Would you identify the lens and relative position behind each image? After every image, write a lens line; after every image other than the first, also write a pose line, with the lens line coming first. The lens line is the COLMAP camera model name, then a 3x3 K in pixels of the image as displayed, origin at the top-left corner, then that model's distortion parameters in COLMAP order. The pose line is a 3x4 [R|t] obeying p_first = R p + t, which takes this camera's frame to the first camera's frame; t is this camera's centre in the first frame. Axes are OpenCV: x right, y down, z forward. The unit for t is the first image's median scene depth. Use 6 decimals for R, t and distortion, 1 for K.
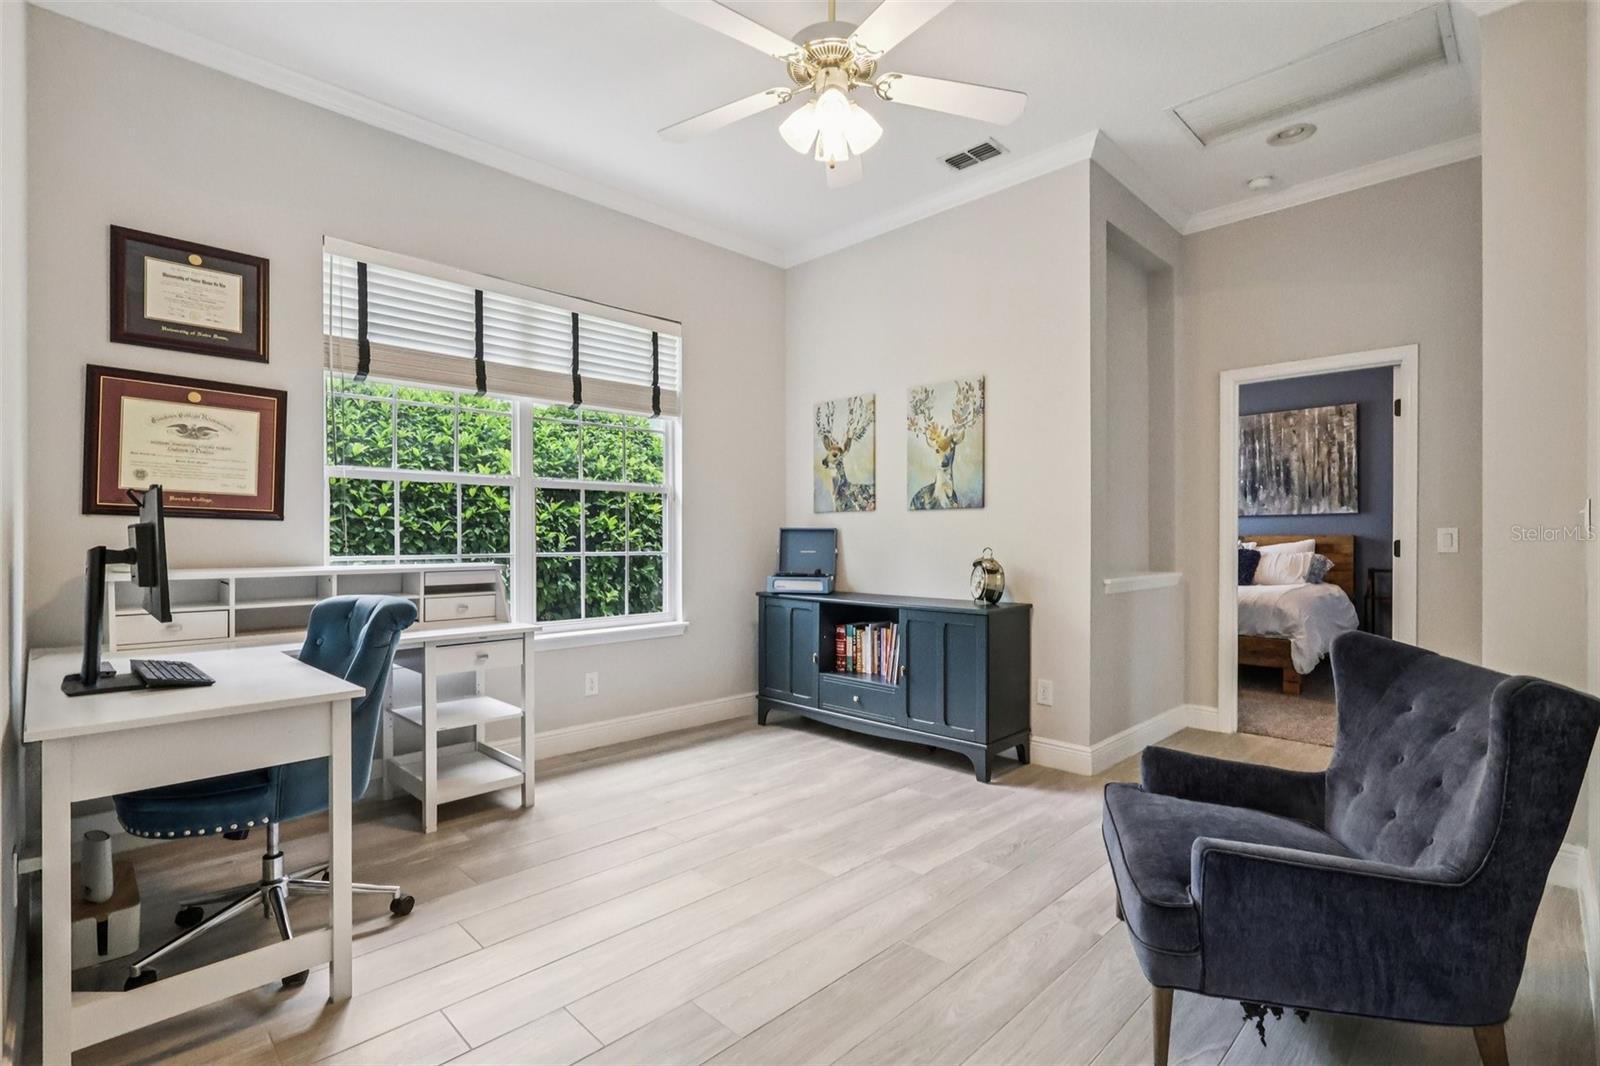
lens RADIAL K [[748.9, 0, 795.4], [0, 748.9, 536.6], [0, 0, 1]] dist [-0.001844, -0.000557]
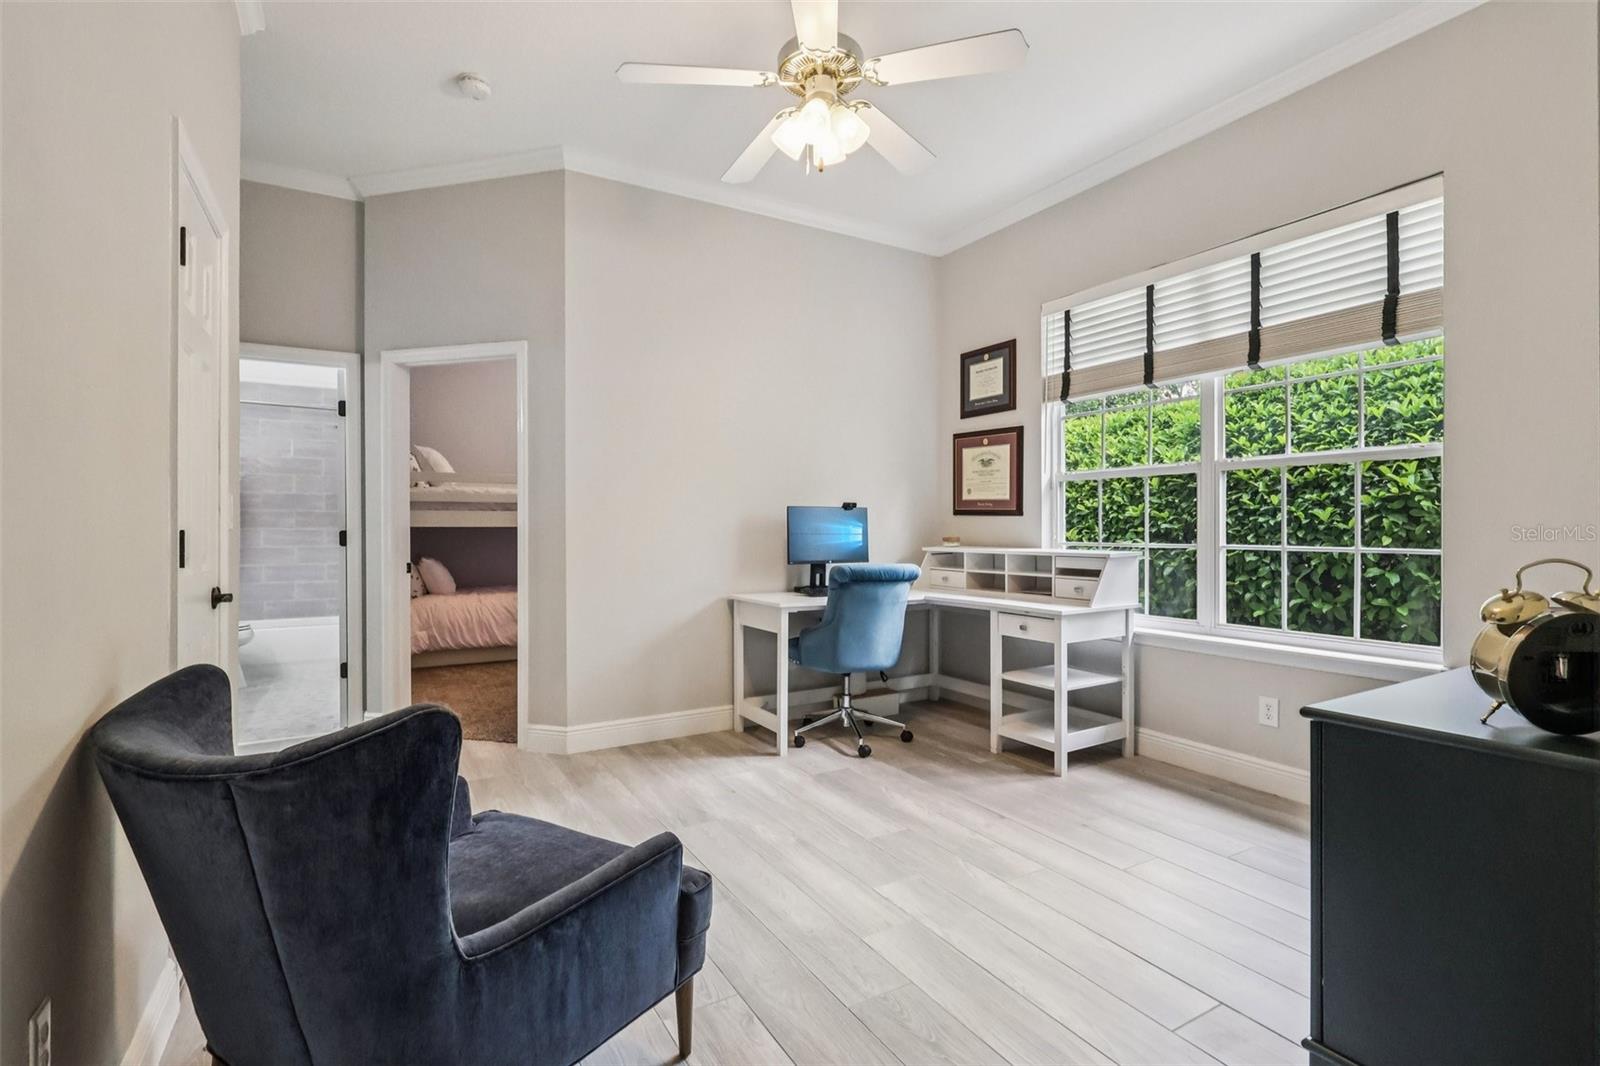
lens RADIAL K [[748.9, 0, 806.2], [0, 748.9, 528.6], [0, 0, 1]] dist [-0.001844, -0.000557]
pose [[-0.247414, 0.004408, -0.968900, 0.809569], [0.005259, 0.999981, 0.003207, -0.003630], [0.968896, -0.004302, -0.247432, 0.943727]]
